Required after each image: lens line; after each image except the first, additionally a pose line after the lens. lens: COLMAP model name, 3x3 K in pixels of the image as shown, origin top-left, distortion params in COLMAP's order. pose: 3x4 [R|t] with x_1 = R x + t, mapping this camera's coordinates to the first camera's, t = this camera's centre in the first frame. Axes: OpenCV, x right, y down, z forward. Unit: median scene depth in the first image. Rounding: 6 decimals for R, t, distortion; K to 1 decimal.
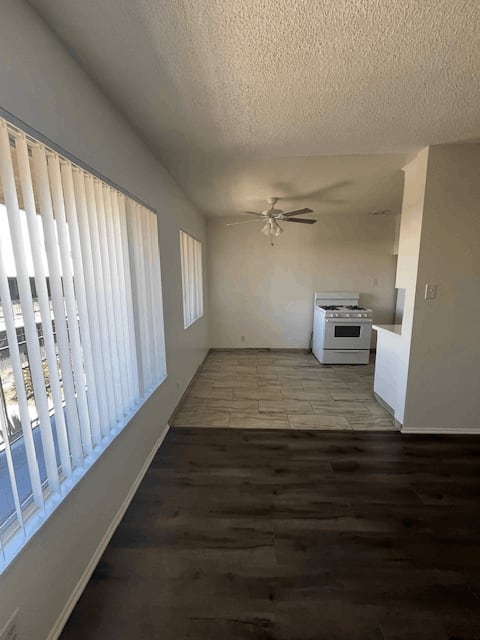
lens RADIAL K [[250.5, 0, 240.9], [0, 250.5, 318.9], [0, 0, 1]] dist [0.003157, 0.000522]
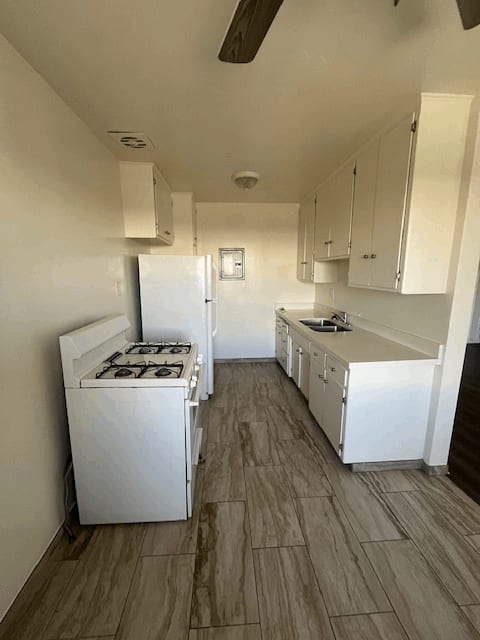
lens RADIAL K [[250.5, 0, 238.5], [0, 250.5, 316.1], [0, 0, 1]] dist [0.003157, 0.000522]
pose [[-0.102209, -0.164338, 0.981095, 0.008452], [0.174929, 0.967921, 0.180355, -0.231084], [-0.979262, 0.190055, -0.070183, 1.291085]]
